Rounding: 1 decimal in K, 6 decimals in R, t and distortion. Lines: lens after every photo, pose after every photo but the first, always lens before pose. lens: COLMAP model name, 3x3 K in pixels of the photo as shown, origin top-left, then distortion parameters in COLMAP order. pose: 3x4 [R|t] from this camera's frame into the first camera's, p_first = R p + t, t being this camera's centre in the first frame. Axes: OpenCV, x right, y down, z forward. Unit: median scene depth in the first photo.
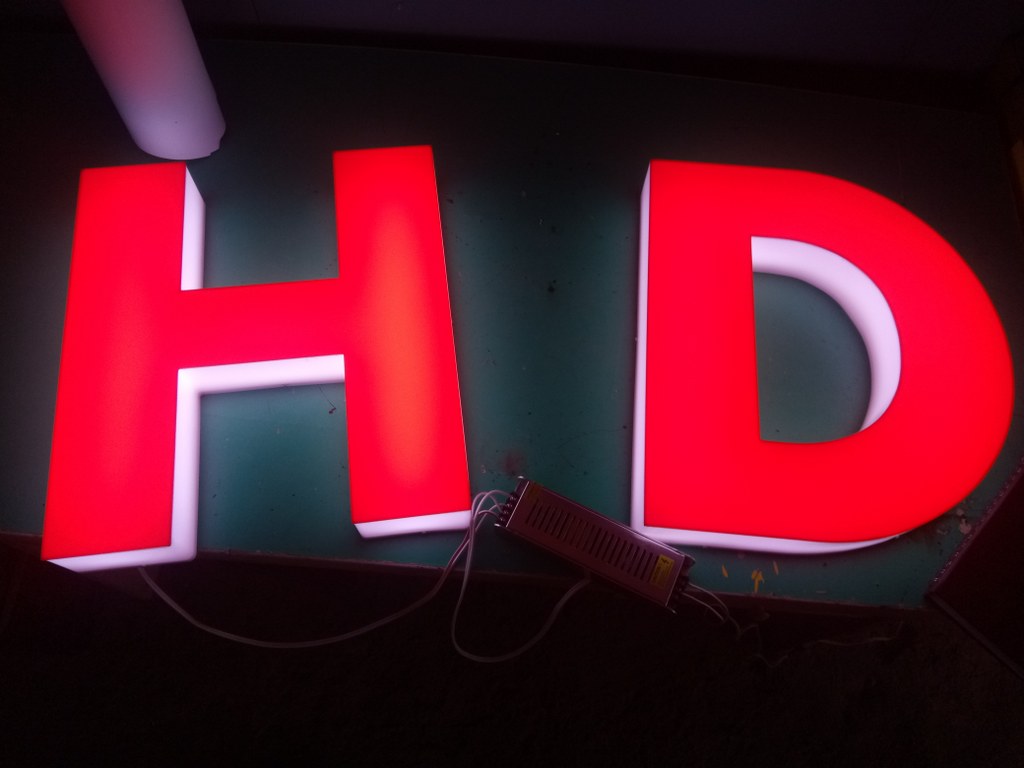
lens RADIAL K [[790.5, 0, 512.0], [0, 790.5, 384.0], [0, 0, 1]] dist [0.000505, -0.002391]
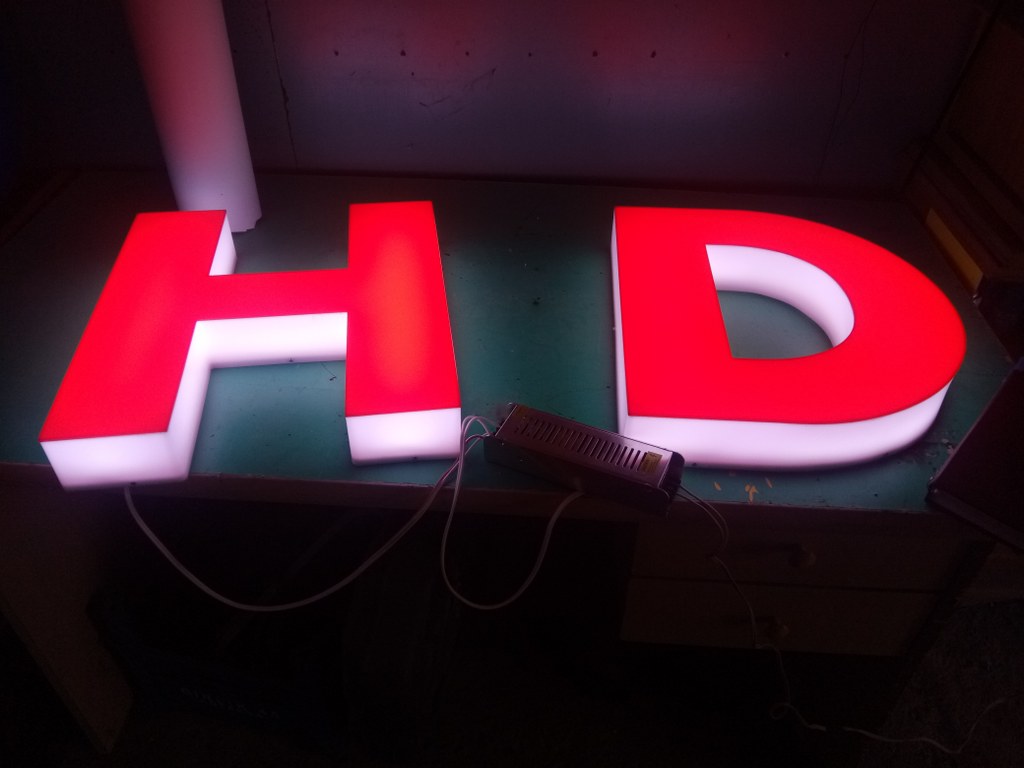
lens RADIAL K [[787.6, 0, 512.0], [0, 787.6, 384.0], [0, 0, 1]] dist [0.005472, 0.000486]
pose [[0.999589, -0.028400, -0.004016, 0.019227], [0.023742, 0.897831, -0.439699, 0.535941], [0.016094, 0.439423, 0.898136, 0.053114]]
